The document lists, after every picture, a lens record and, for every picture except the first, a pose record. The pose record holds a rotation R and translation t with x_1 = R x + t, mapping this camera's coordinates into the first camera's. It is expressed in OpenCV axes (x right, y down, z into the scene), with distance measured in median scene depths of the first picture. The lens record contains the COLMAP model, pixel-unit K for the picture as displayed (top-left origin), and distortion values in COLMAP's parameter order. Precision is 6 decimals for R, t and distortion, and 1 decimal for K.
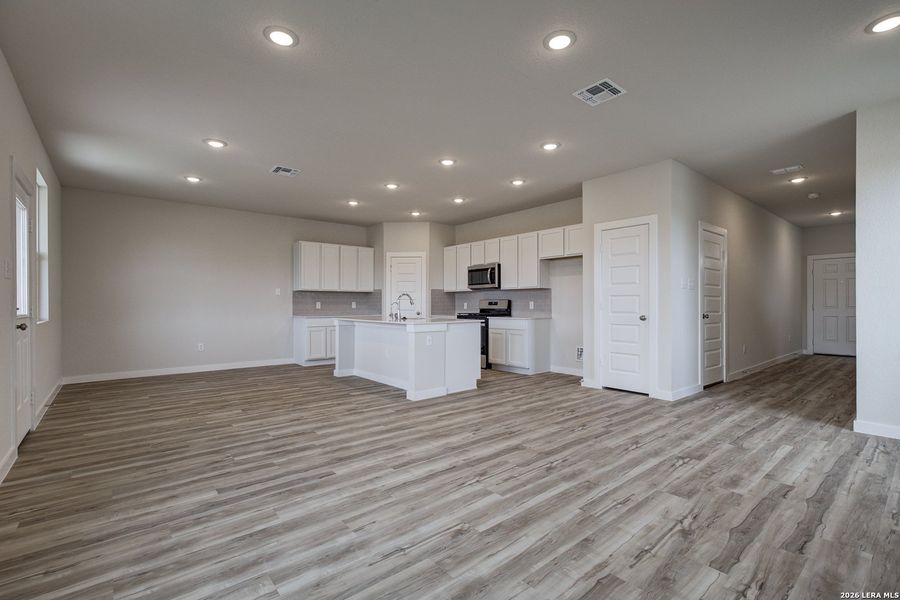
lens RADIAL K [[409.7, 0, 456.6], [0, 409.7, 304.8], [0, 0, 1]] dist [-0.000633, 0.000716]
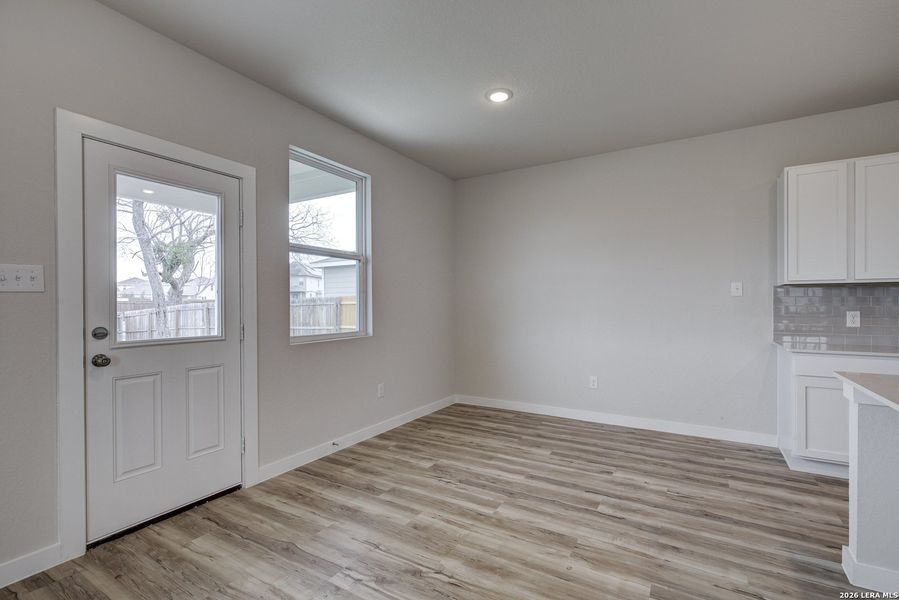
lens RADIAL K [[409.2, 0, 456.1], [0, 409.2, 304.8], [0, 0, 1]] dist [-0.000633, 0.000716]
pose [[0.327432, 0.003054, -0.944870, -0.095466], [0.002953, 0.999987, 0.004255, -0.017334], [0.944870, -0.004183, 0.327418, 0.553399]]
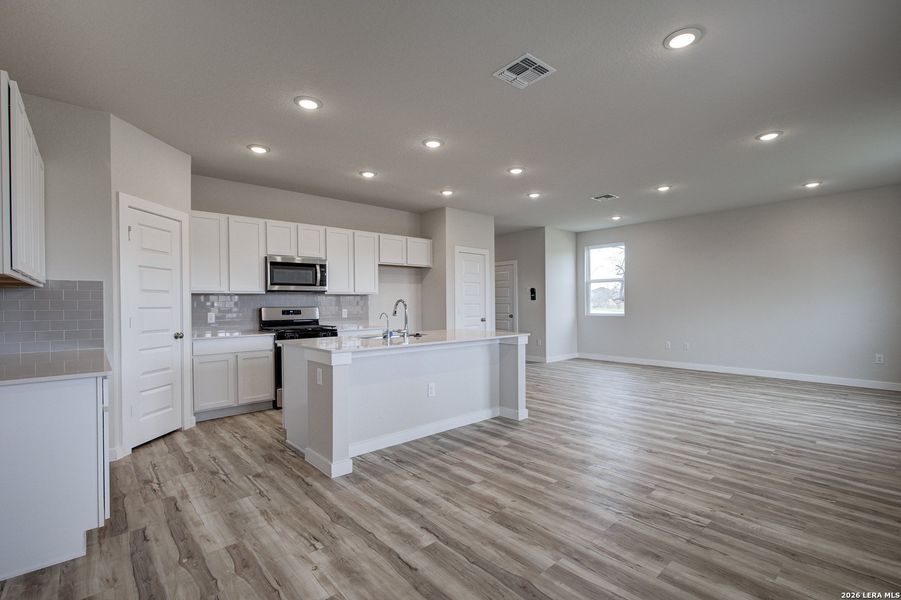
lens RADIAL K [[410.1, 0, 457.1], [0, 410.1, 304.8], [0, 0, 1]] dist [-0.000633, 0.000716]
pose [[-0.034637, -0.001622, 0.999399, -0.655864], [0.009534, 0.999953, 0.001954, -0.015608], [-0.999354, 0.009596, -0.034620, 0.761798]]
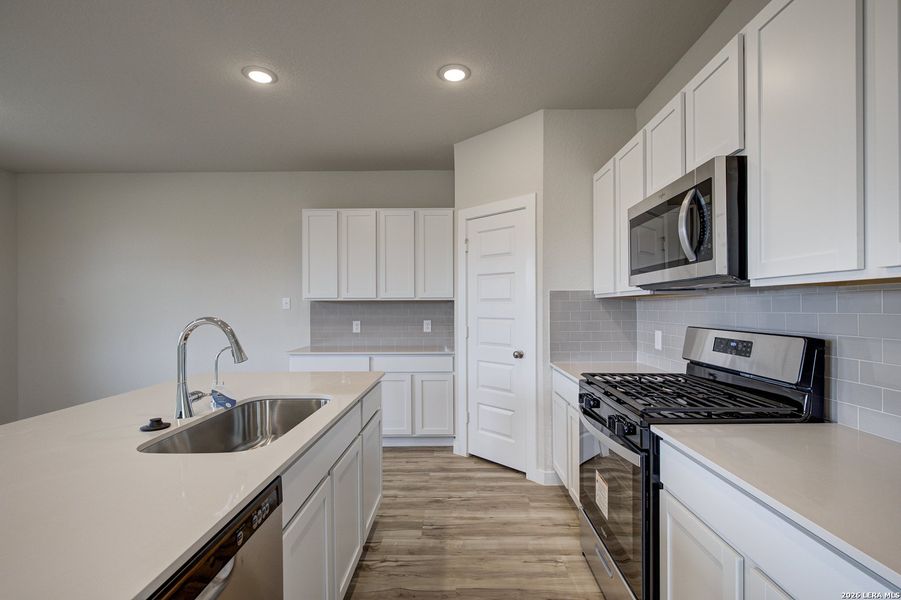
lens RADIAL K [[410.1, 0, 457.1], [0, 410.1, 304.8], [0, 0, 1]] dist [-0.000633, 0.000716]
pose [[0.758801, -0.005346, -0.651301, 0.126653], [0.003570, 0.999985, -0.004049, -0.027686], [0.651313, 0.000747, 0.758809, 0.742551]]
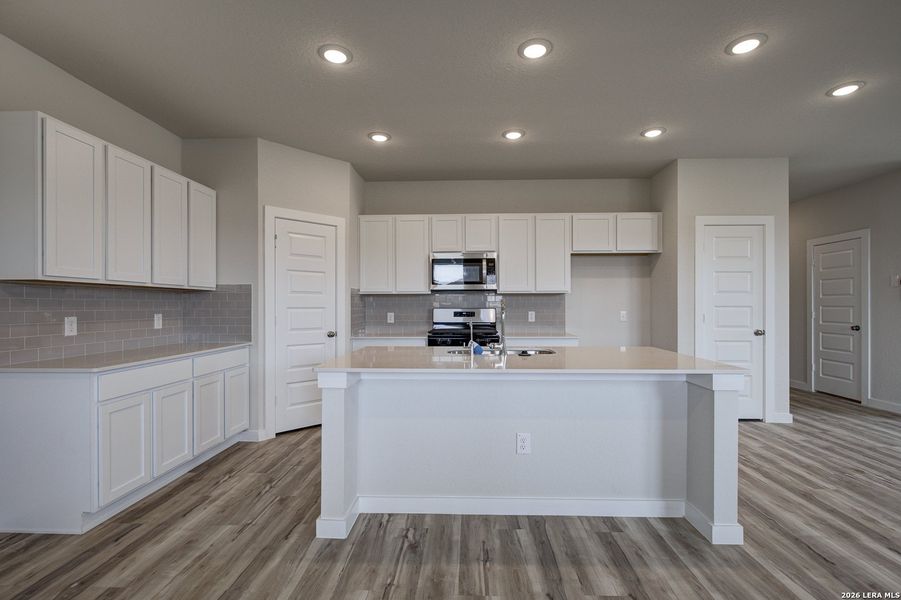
lens RADIAL K [[410.1, 0, 457.1], [0, 410.1, 304.8], [0, 0, 1]] dist [-0.000633, 0.000716]
pose [[0.668412, 0.001692, 0.743789, -0.412267], [0.001155, 0.999994, -0.003314, -0.016441], [-0.743790, 0.003074, 0.668406, 0.596929]]
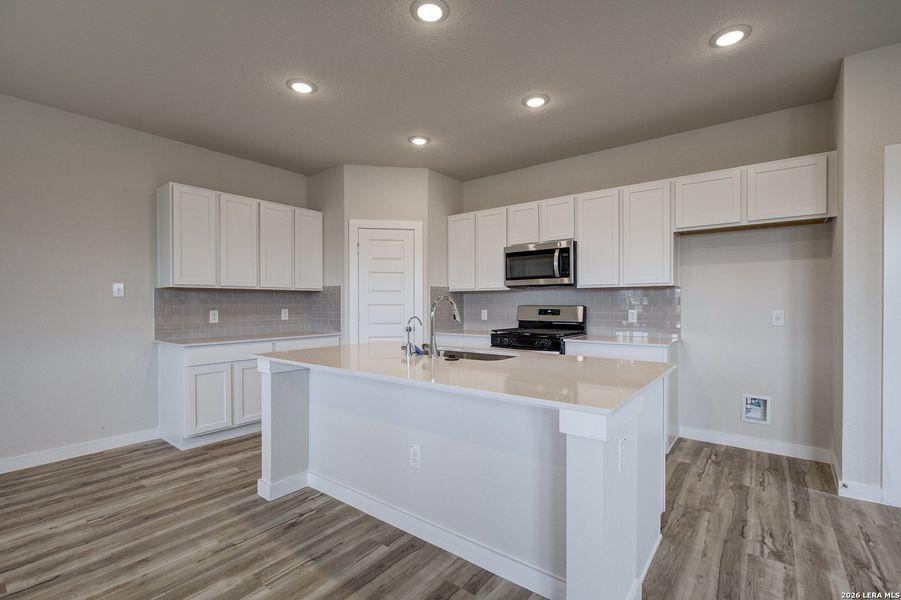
lens RADIAL K [[410.1, 0, 457.1], [0, 410.1, 304.8], [0, 0, 1]] dist [-0.000633, 0.000716]
pose [[0.977001, -0.003163, 0.213213, -0.165581], [0.001949, 0.999981, 0.005903, -0.017811], [-0.213228, -0.005352, 0.976988, 0.481501]]
